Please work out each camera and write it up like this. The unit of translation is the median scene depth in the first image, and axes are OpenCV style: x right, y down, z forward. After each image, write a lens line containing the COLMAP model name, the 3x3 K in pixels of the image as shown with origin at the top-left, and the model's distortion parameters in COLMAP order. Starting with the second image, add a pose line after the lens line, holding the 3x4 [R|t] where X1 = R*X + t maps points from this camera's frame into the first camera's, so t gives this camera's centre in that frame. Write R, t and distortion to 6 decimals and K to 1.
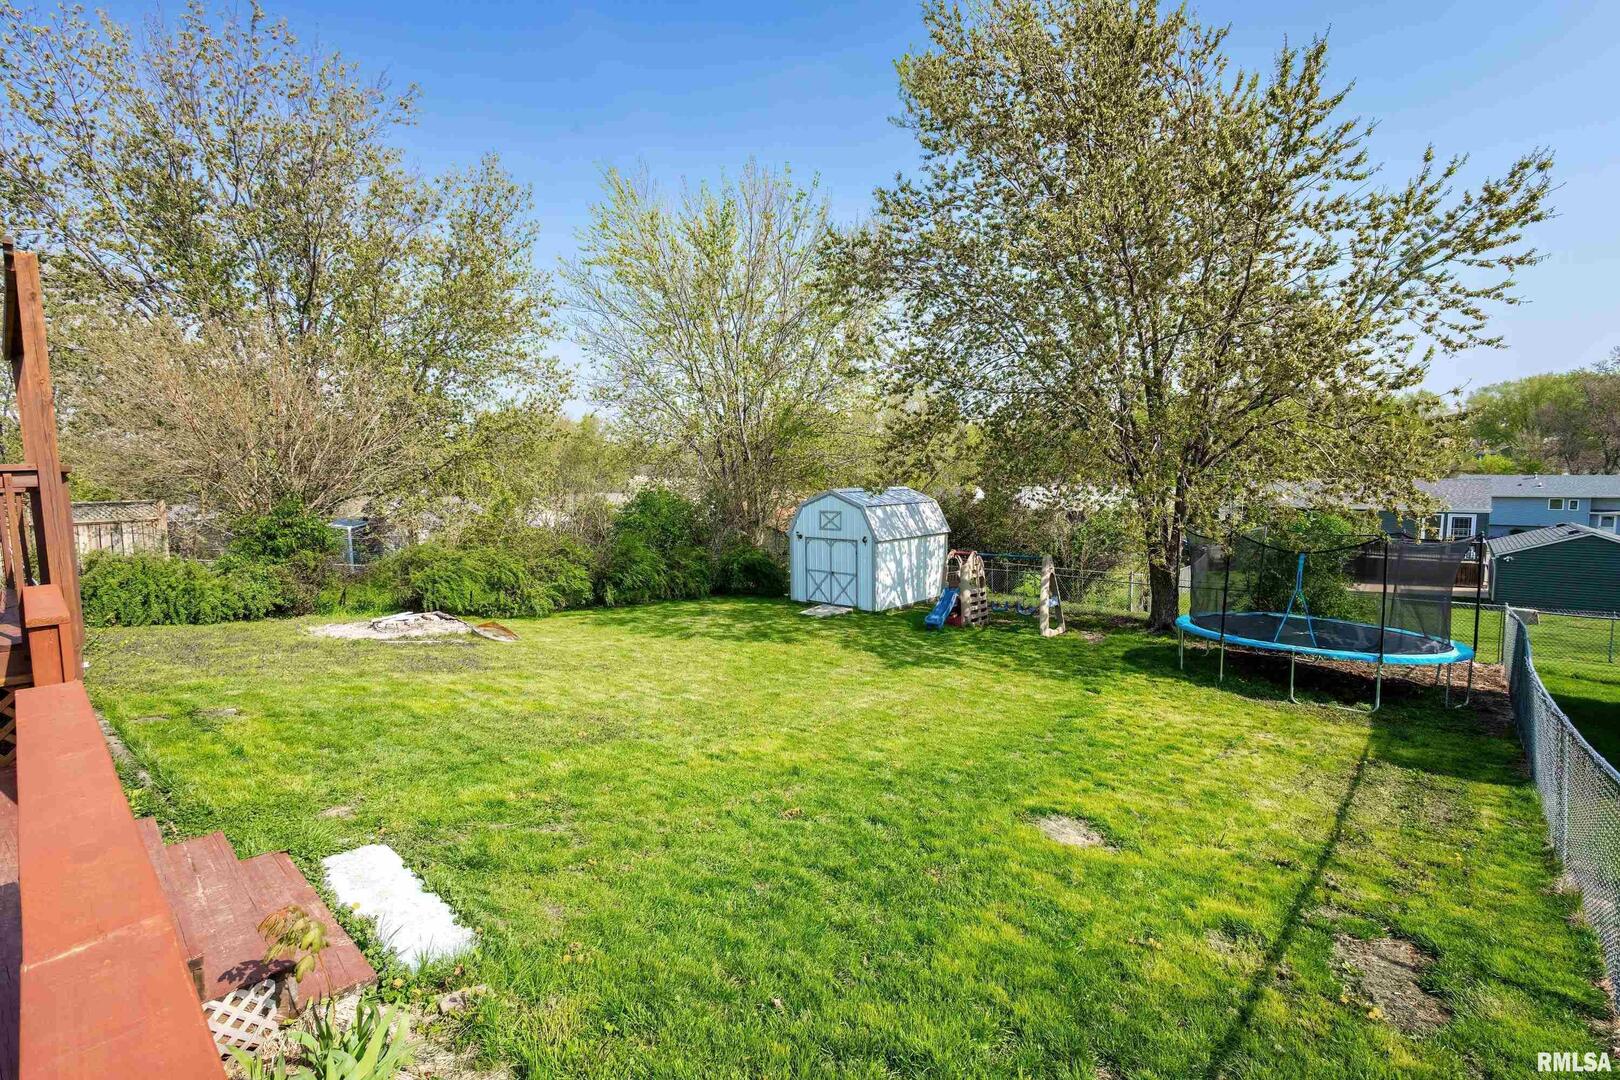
lens RADIAL K [[729.8, 0, 805.8], [0, 729.8, 543.3], [0, 0, 1]] dist [0.011794, -0.006841]
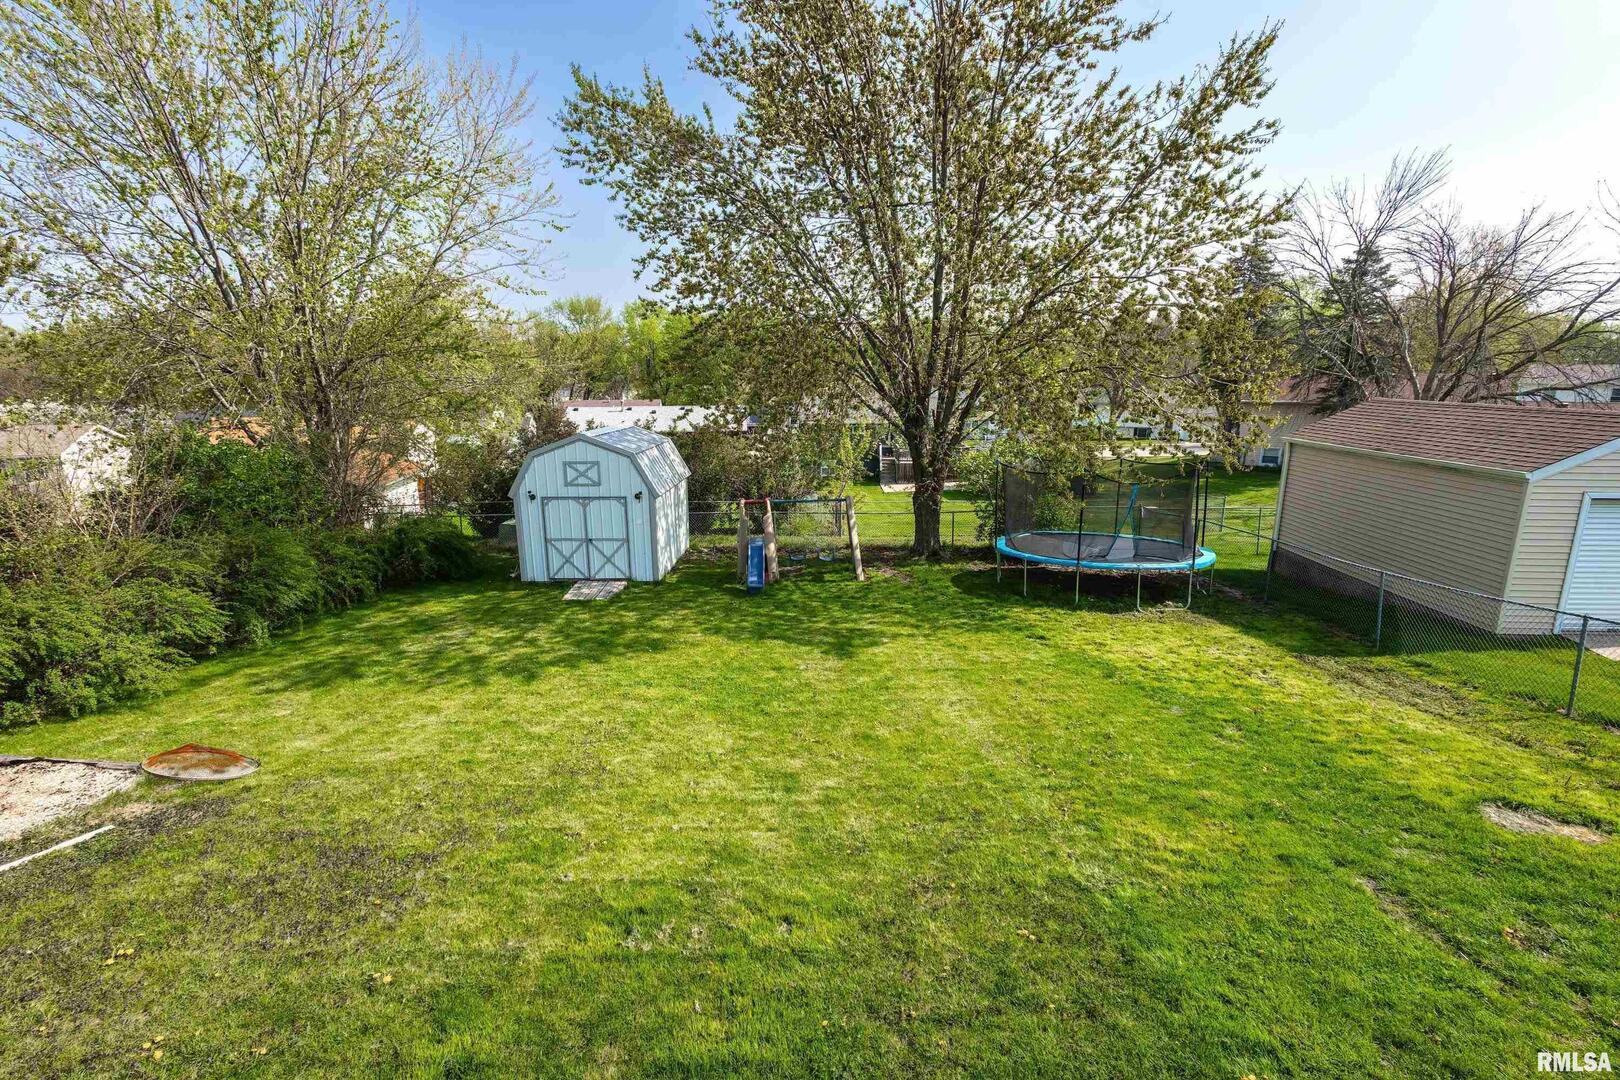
lens RADIAL K [[729.8, 0, 805.8], [0, 729.8, 543.3], [0, 0, 1]] dist [0.011794, -0.006841]
pose [[0.770123, -0.133621, 0.623744, -0.285694], [0.058726, 0.988513, 0.139257, -0.053945], [-0.635187, -0.070615, 0.769124, 0.254168]]
